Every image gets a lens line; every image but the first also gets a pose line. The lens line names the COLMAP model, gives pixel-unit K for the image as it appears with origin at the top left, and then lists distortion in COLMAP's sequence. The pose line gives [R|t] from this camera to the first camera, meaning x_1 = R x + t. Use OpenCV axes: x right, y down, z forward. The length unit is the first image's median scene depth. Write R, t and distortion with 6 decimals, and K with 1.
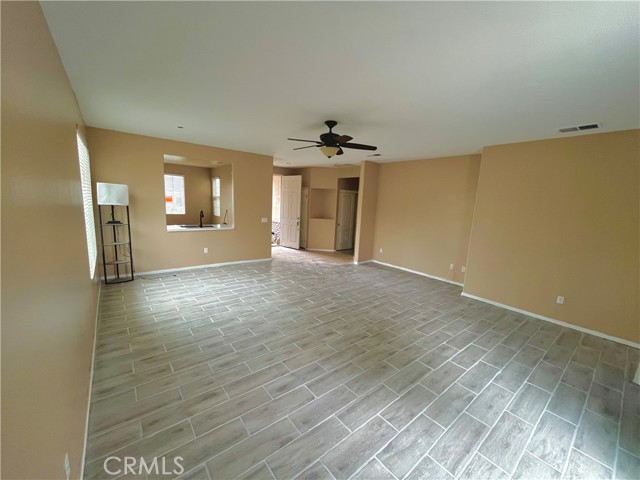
lens RADIAL K [[257.3, 0, 320.0], [0, 257.3, 240.0], [0, 0, 1]] dist [-0.000579, 0.000180]
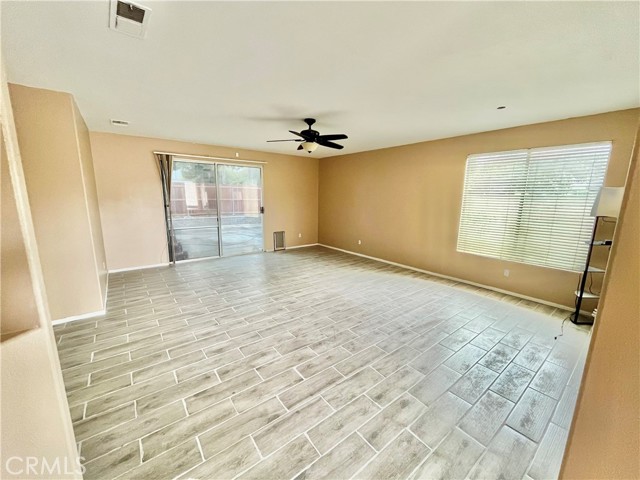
lens RADIAL K [[257.3, 0, 320.0], [0, 257.3, 240.0], [0, 0, 1]] dist [-0.000579, 0.000180]
pose [[-0.997916, -0.064518, 0.000571, -0.028804], [-0.060946, 0.945503, 0.319858, -0.285537], [-0.021177, 0.319156, -0.947465, 1.920568]]
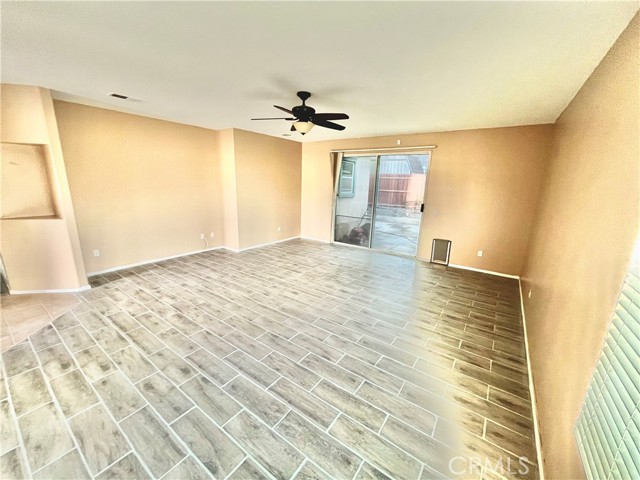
lens RADIAL K [[257.3, 0, 320.0], [0, 257.3, 240.0], [0, 0, 1]] dist [-0.000579, 0.000180]
pose [[-0.267385, -0.270724, 0.924778, -0.817057], [0.102648, 0.946258, 0.306691, -0.214362], [-0.958107, 0.176931, -0.225226, 1.080781]]
